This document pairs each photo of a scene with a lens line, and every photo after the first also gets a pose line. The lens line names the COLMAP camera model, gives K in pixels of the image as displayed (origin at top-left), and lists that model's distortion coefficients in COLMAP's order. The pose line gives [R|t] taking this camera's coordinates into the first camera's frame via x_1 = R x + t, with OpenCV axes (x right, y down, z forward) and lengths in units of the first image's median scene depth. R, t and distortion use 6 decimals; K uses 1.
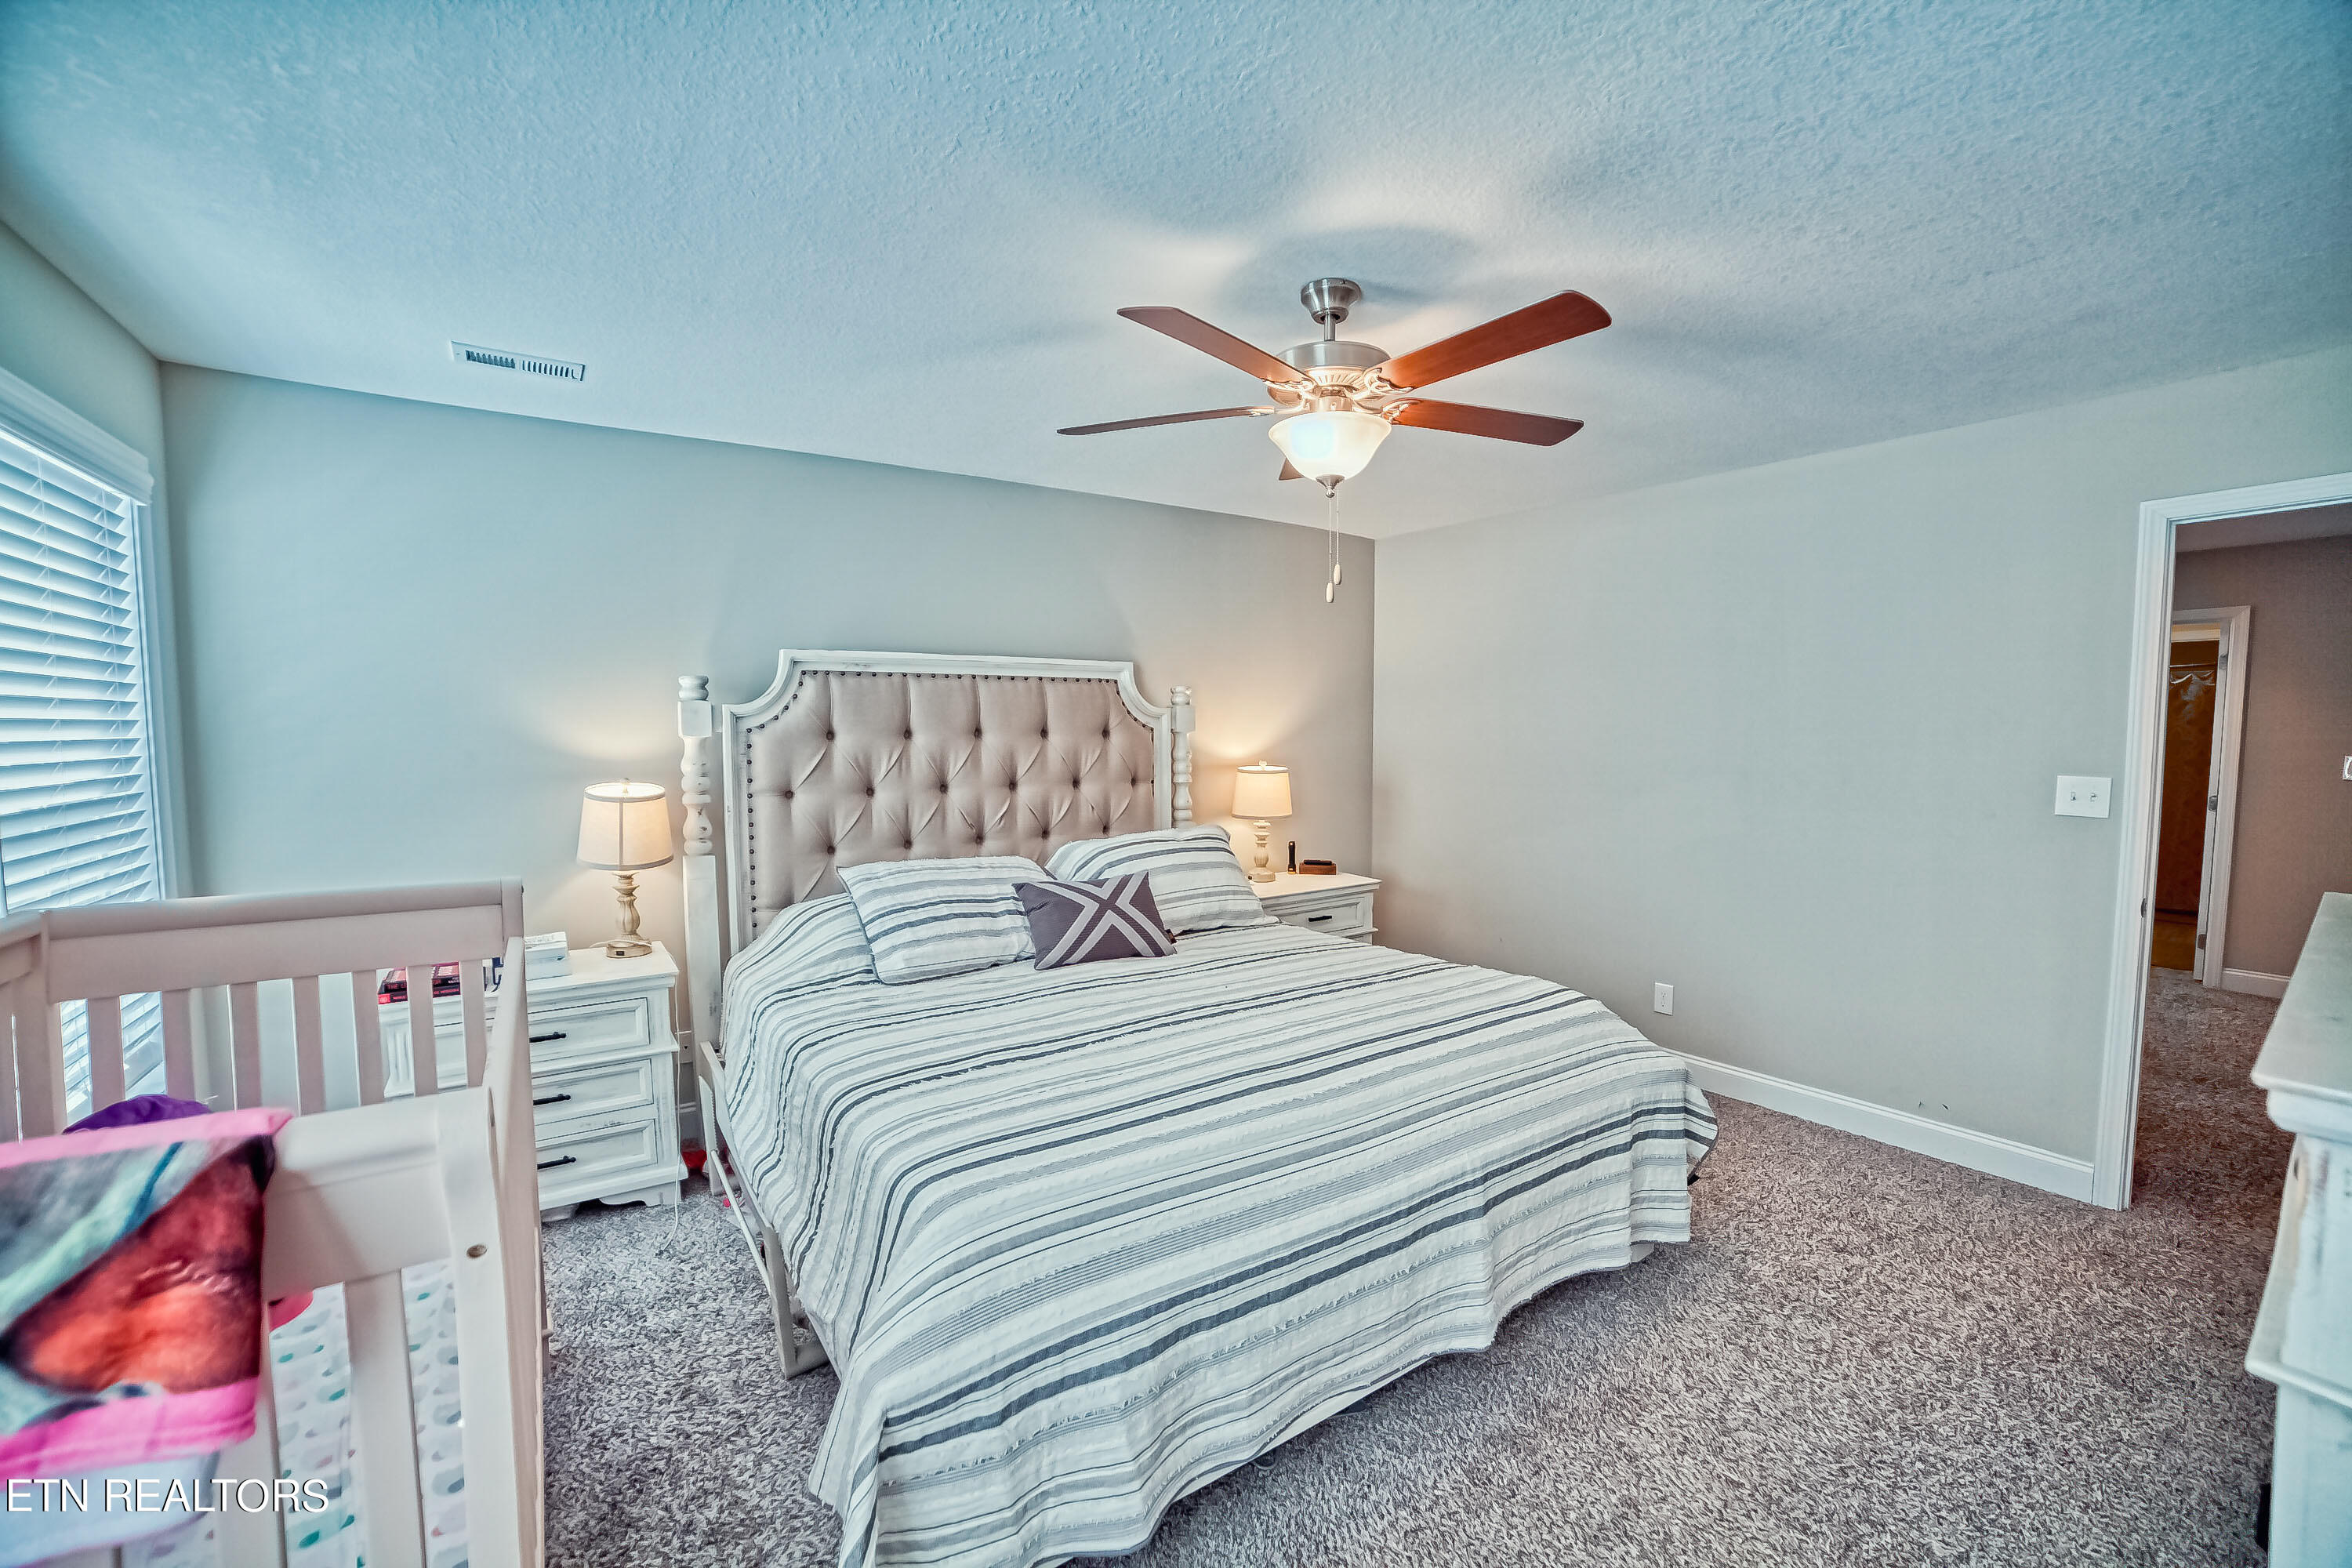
lens RADIAL K [[952.4, 0, 1173.4], [0, 952.4, 780.0], [0, 0, 1]] dist [-0.114006, 0.040148]
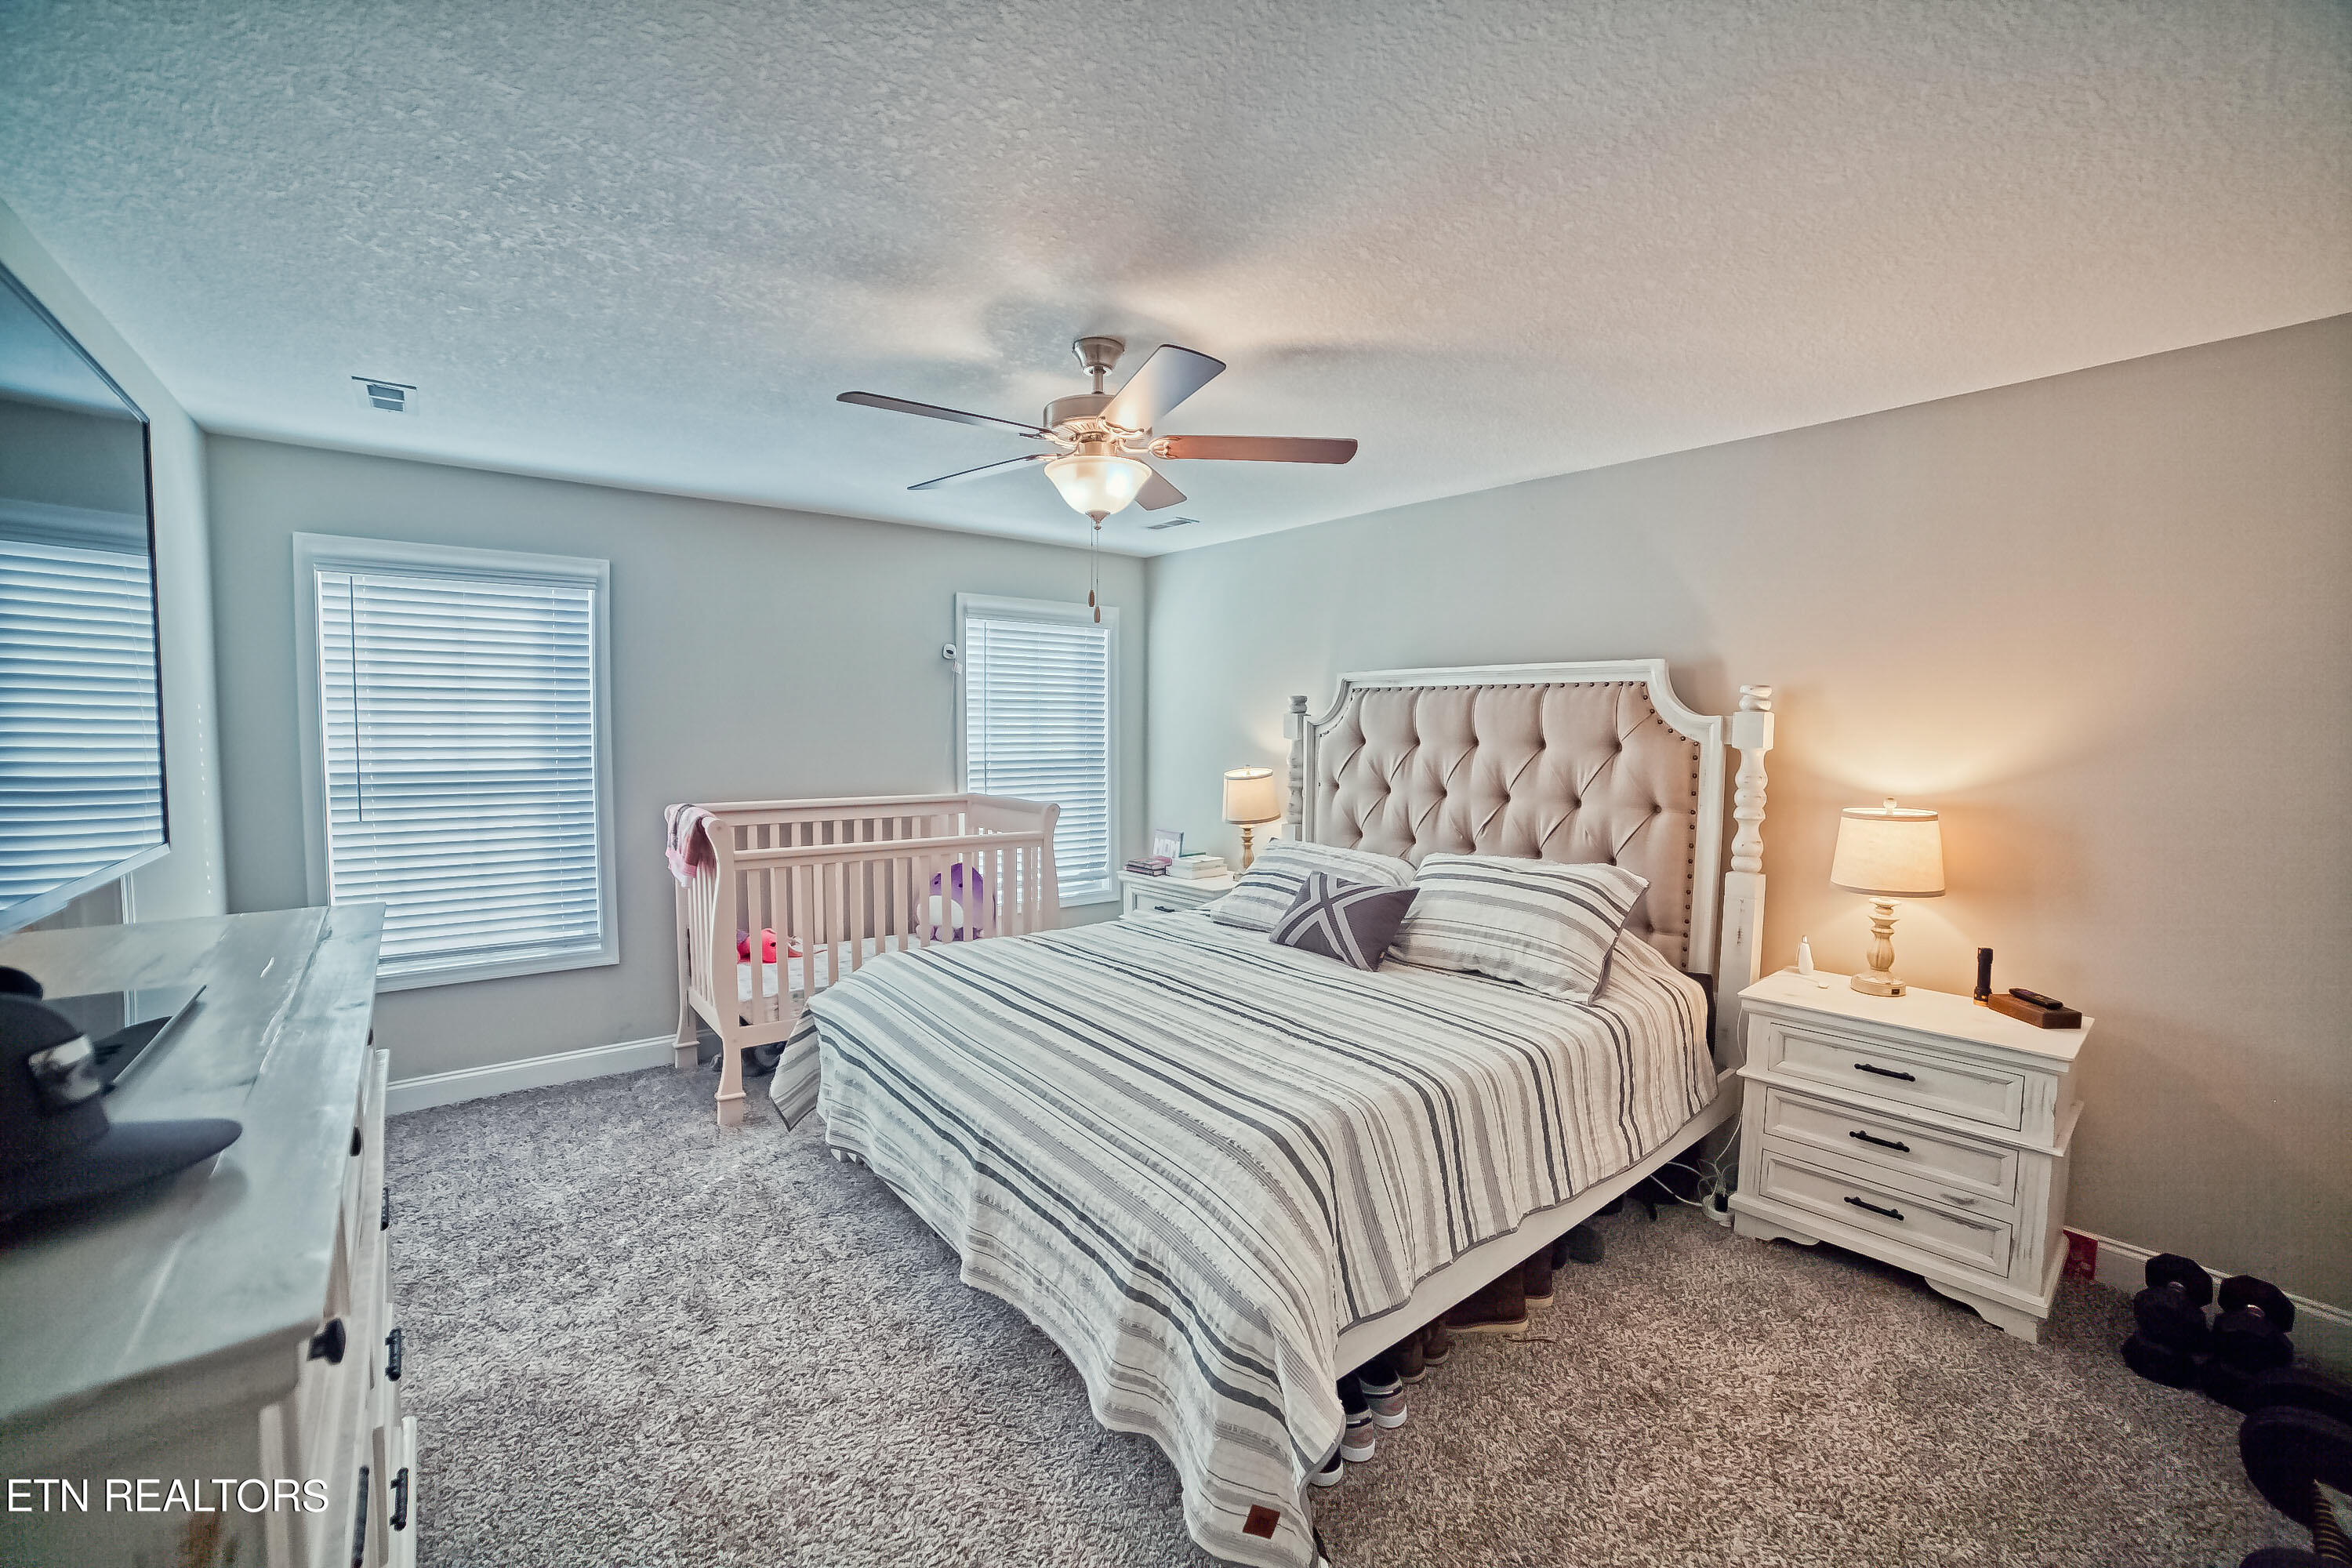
lens RADIAL K [[961.2, 0, 1170.5], [0, 961.2, 761.8], [0, 0, 1]] dist [0.000863, 0.000054]
pose [[0.081051, 0.035936, -0.996062, 0.906856], [-0.071593, 0.996978, 0.030144, -0.042367], [0.994135, 0.068868, 0.083379, 0.677135]]
